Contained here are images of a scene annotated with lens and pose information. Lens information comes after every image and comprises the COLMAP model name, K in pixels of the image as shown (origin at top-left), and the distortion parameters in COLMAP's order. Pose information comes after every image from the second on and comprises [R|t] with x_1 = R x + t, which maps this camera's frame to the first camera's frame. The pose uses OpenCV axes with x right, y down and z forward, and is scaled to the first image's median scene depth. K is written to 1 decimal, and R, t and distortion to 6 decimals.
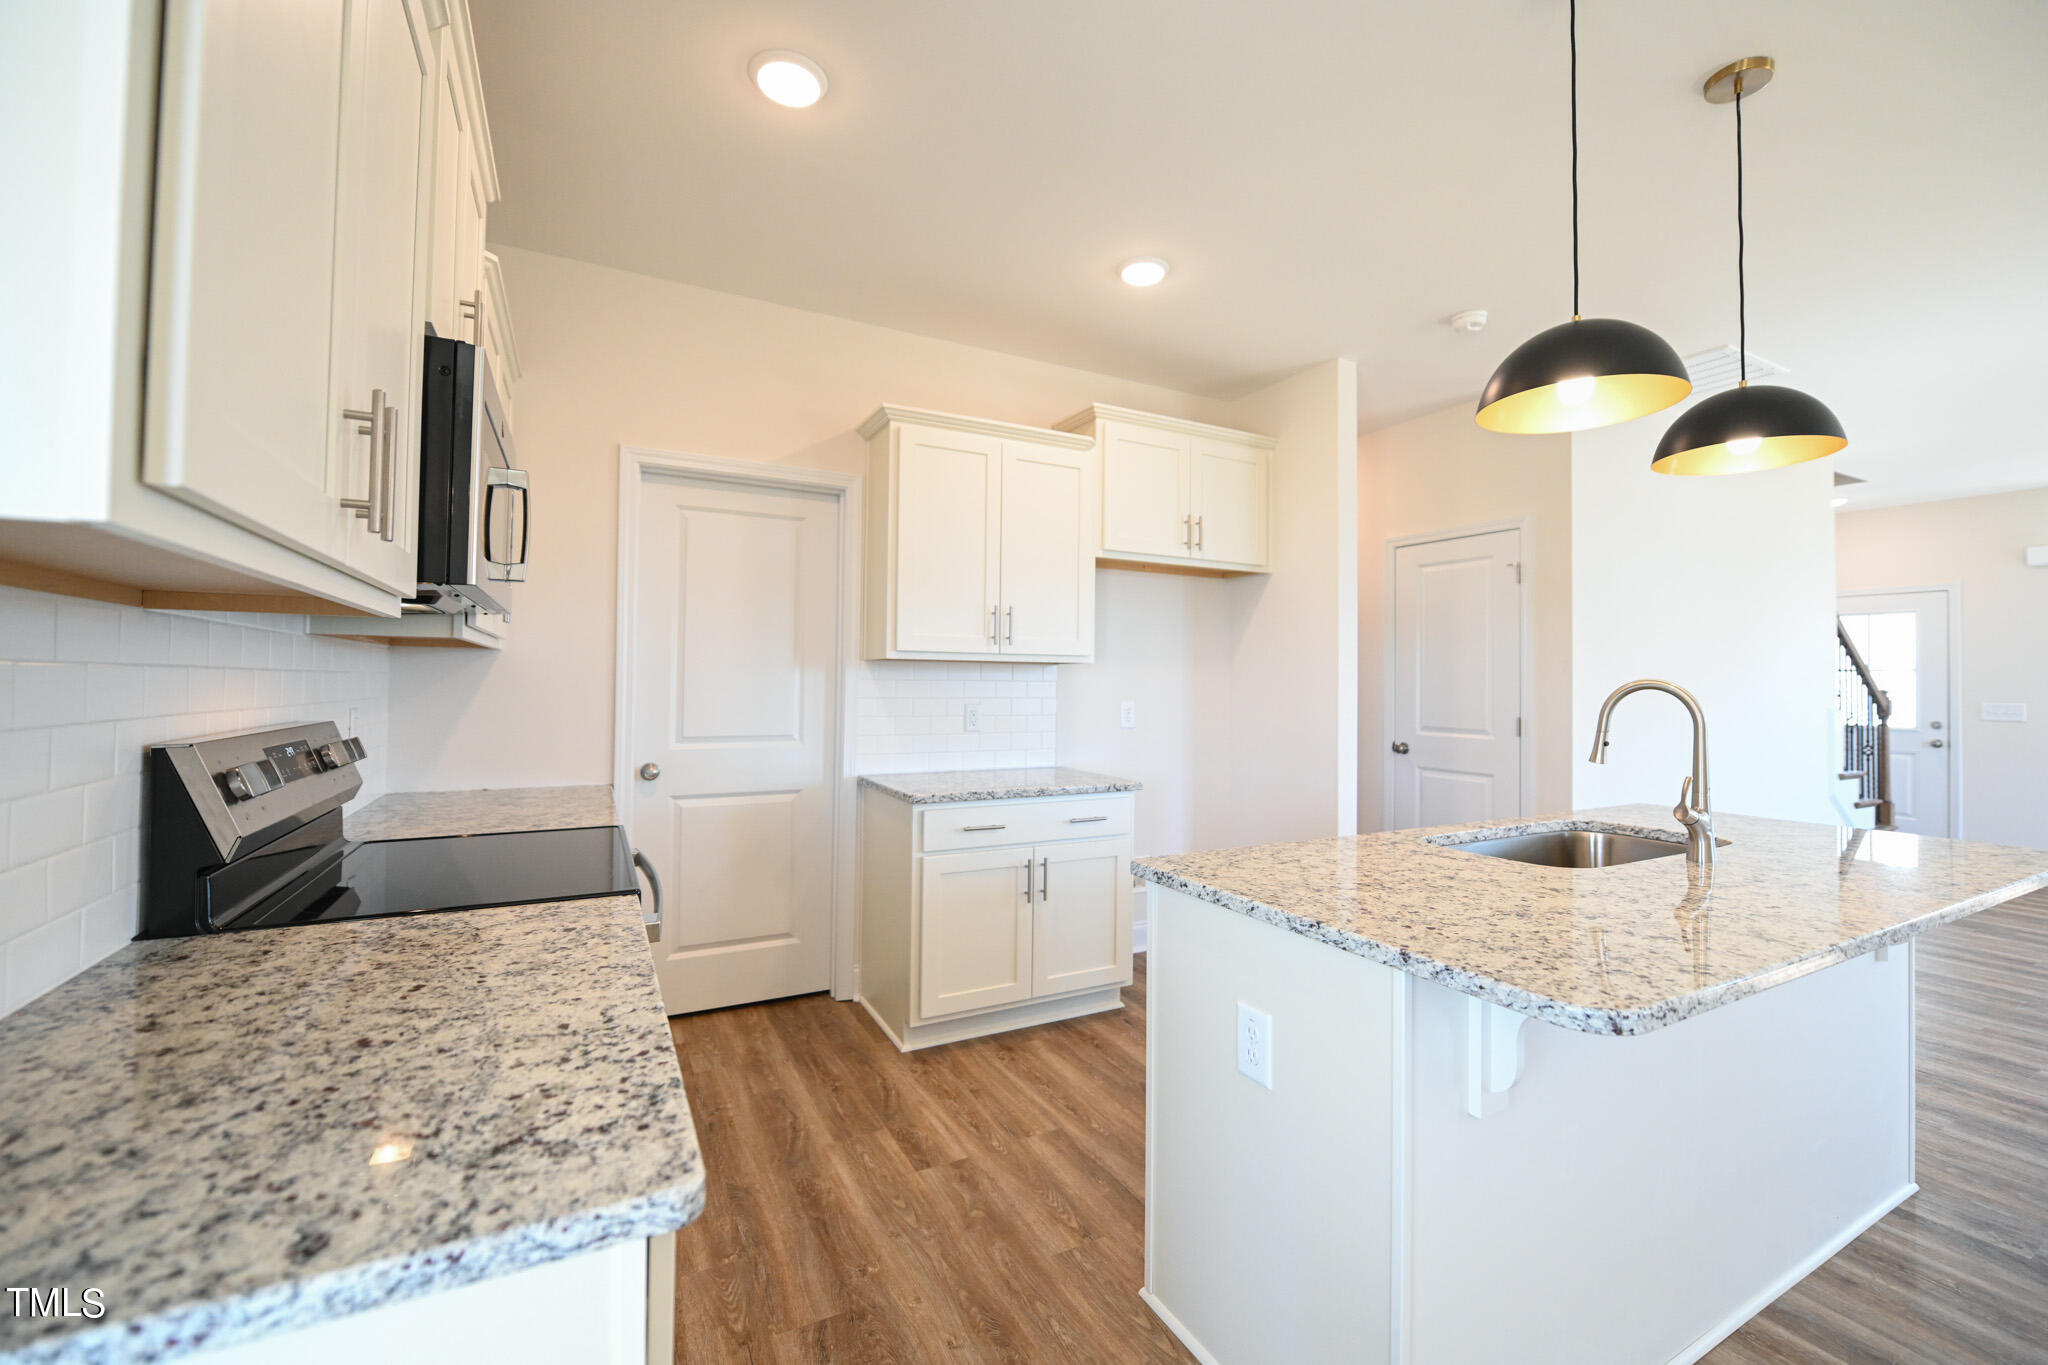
lens RADIAL K [[826.1, 0, 1024.0], [0, 826.1, 682.5], [0, 0, 1]] dist [-0.016986, -0.000111]
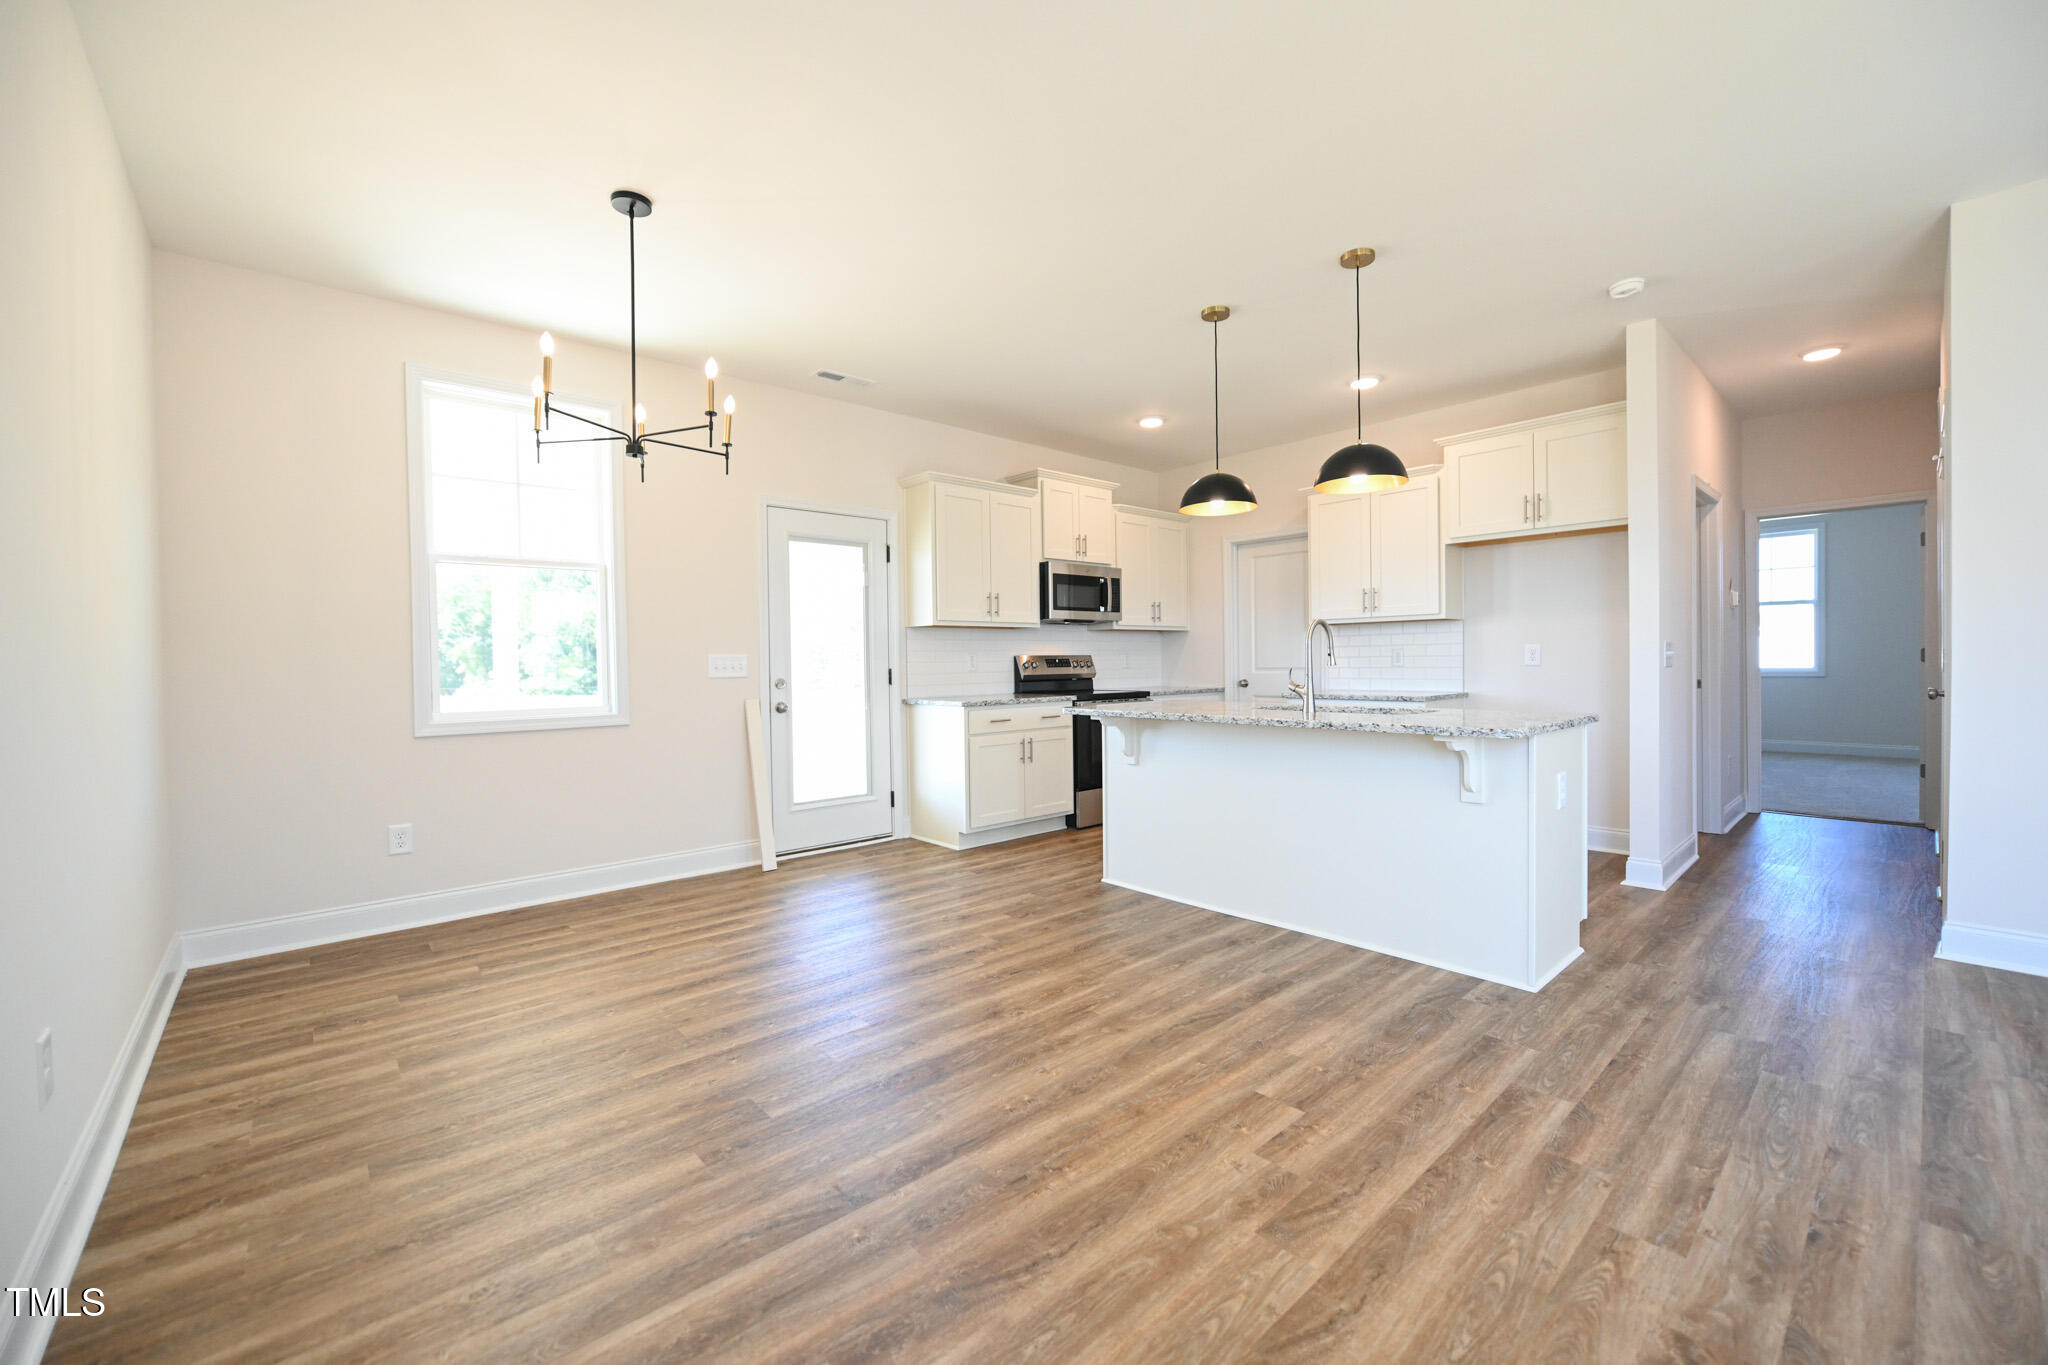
lens RADIAL K [[822.2, 0, 1020.6], [0, 822.2, 667.8], [0, 0, 1]] dist [-0.000954, -0.000198]
pose [[0.243020, -0.006558, -0.969999, 1.631658], [0.016564, 0.999859, -0.002611, 0.069410], [0.969880, -0.015432, 0.243094, -0.092811]]
